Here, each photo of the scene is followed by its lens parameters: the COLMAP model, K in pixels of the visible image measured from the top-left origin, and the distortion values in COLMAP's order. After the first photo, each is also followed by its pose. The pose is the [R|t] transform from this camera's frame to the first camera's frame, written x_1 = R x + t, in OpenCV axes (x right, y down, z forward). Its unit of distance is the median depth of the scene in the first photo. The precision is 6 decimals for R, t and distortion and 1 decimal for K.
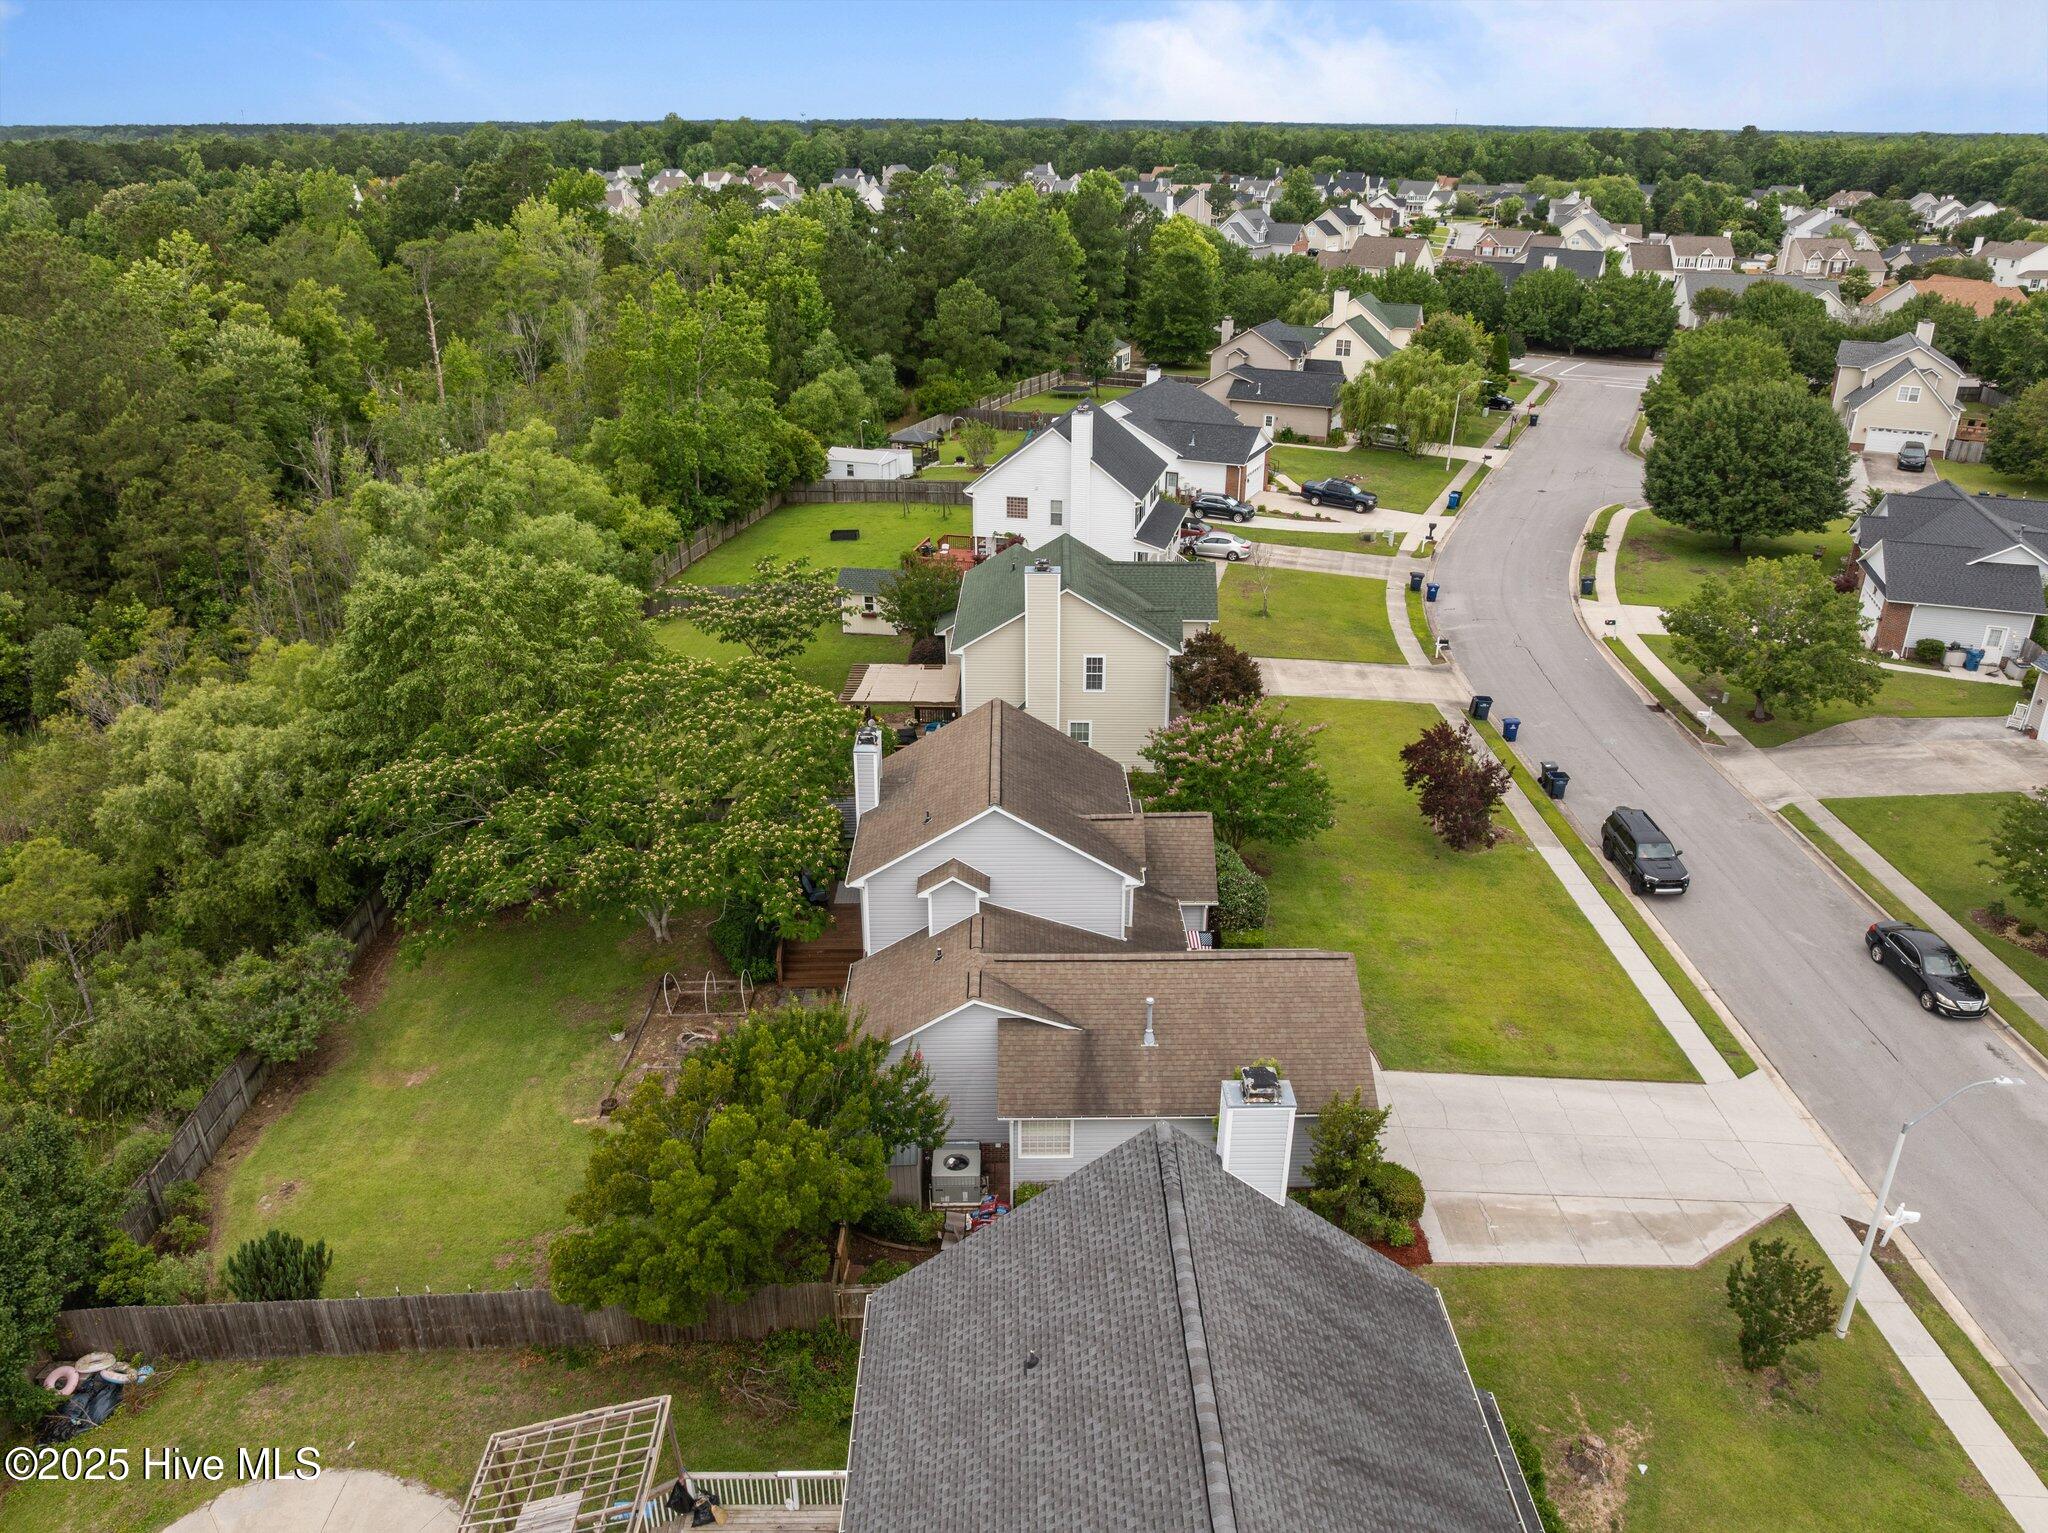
lens RADIAL K [[1422.3, 0, 1029.1], [0, 1422.3, 775.6], [0, 0, 1]] dist [-0.065472, 0.037018]
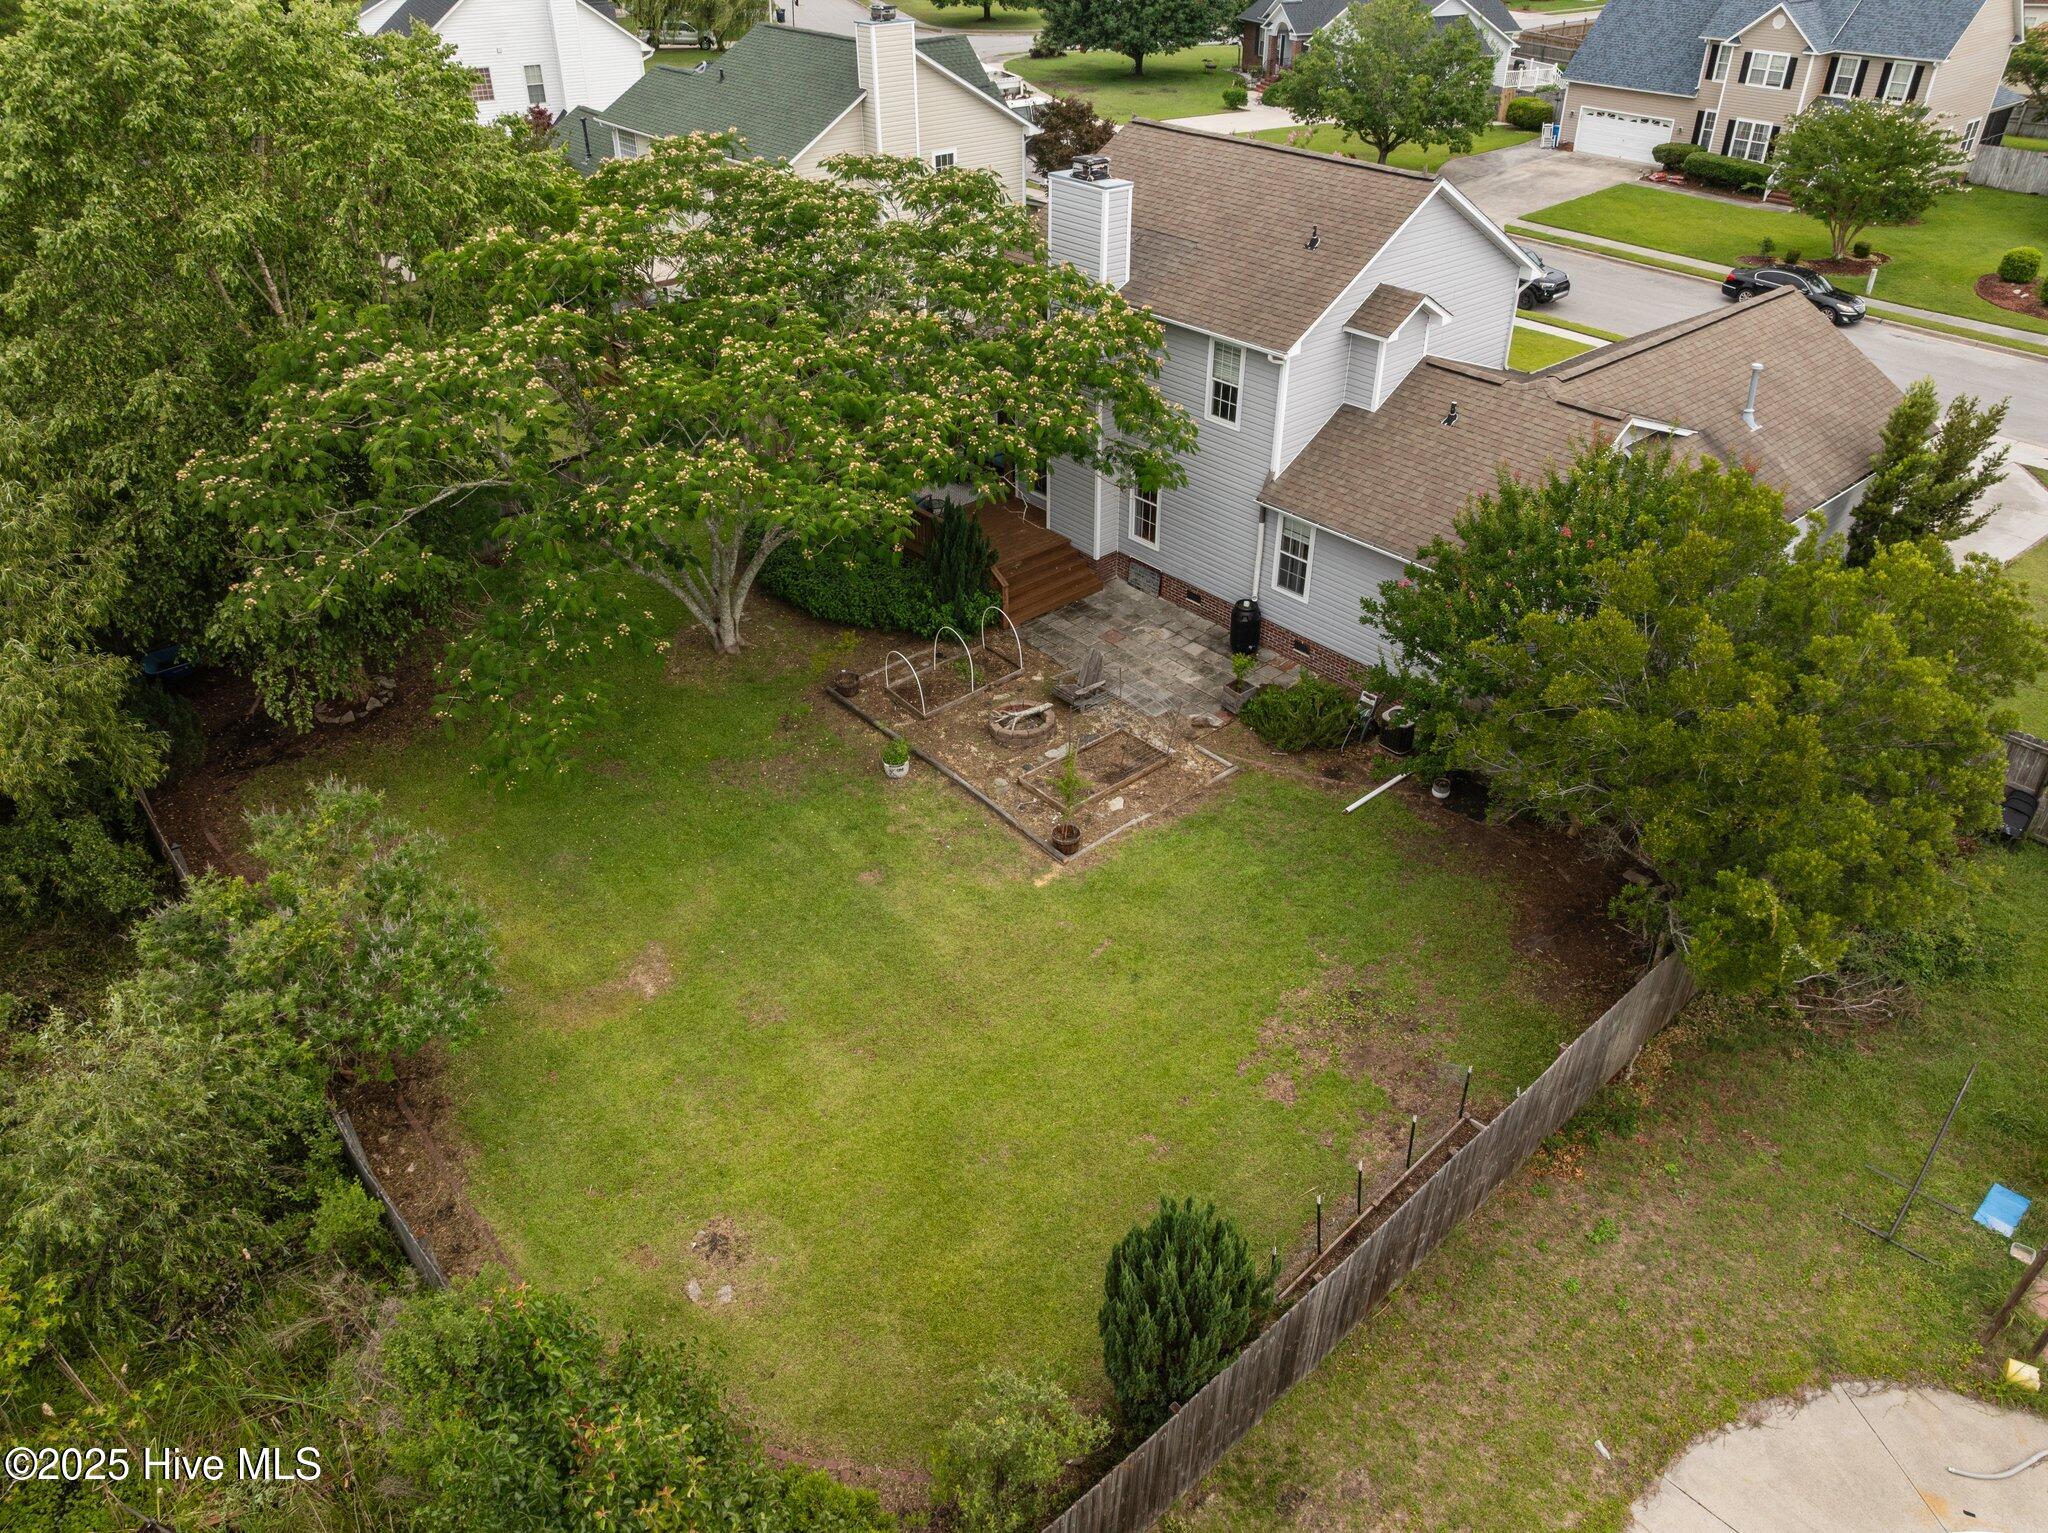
lens RADIAL K [[1433.5, 0, 1029.9], [0, 1433.5, 768.8], [0, 0, 1]] dist [-0.039054, 0.000528]
pose [[0.767577, -0.364063, 0.527525, -0.589795], [0.274210, 0.930428, 0.243131, 0.062597], [-0.579339, -0.041969, 0.814005, 0.526128]]
